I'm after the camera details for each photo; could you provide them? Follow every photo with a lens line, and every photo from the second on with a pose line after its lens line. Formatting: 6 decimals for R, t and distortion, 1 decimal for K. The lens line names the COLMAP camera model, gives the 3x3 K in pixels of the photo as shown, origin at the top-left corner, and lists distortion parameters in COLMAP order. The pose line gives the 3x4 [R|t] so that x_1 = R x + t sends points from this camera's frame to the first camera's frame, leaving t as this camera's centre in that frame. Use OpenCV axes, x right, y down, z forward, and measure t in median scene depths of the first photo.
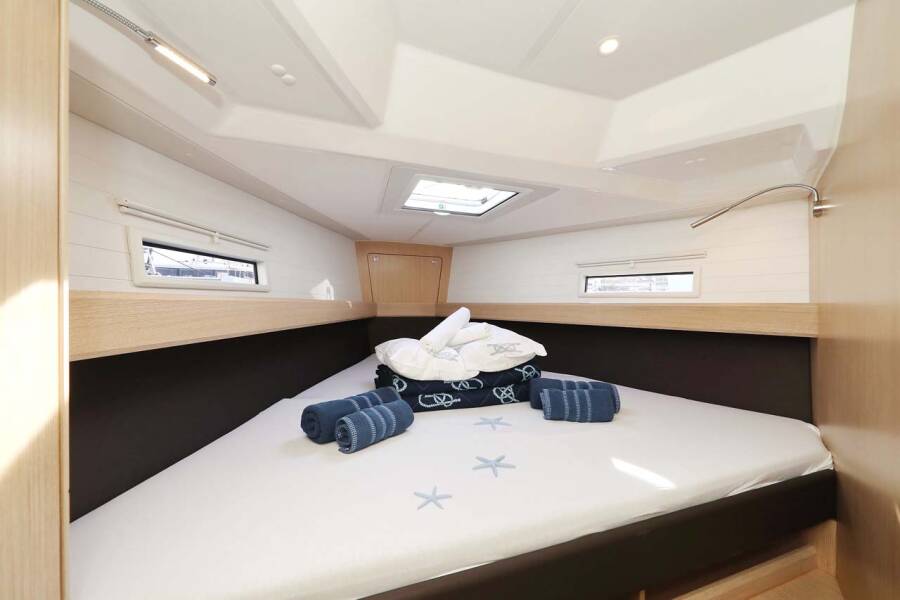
lens RADIAL K [[315.8, 0, 450.0], [0, 315.8, 300.0], [0, 0, 1]] dist [-0.000037, -0.000276]
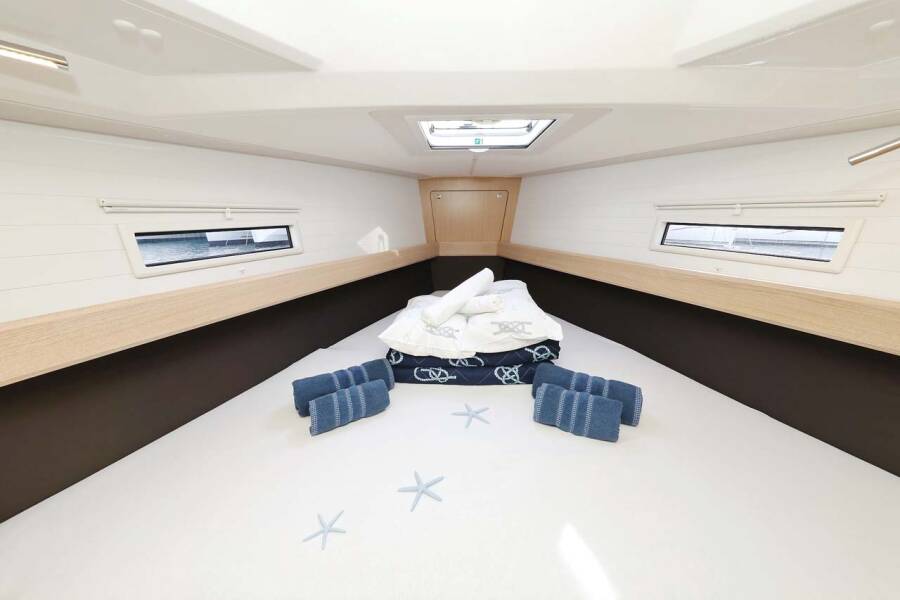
lens RADIAL K [[290.9, 0, 450.0], [0, 290.9, 300.0], [0, 0, 1]] dist [0.008477, -0.000022]
pose [[0.947206, 0.066713, -0.313607, 0.261464], [0.020095, 0.963838, 0.265730, -0.140758], [0.319994, -0.258004, 0.911613, 0.225272]]
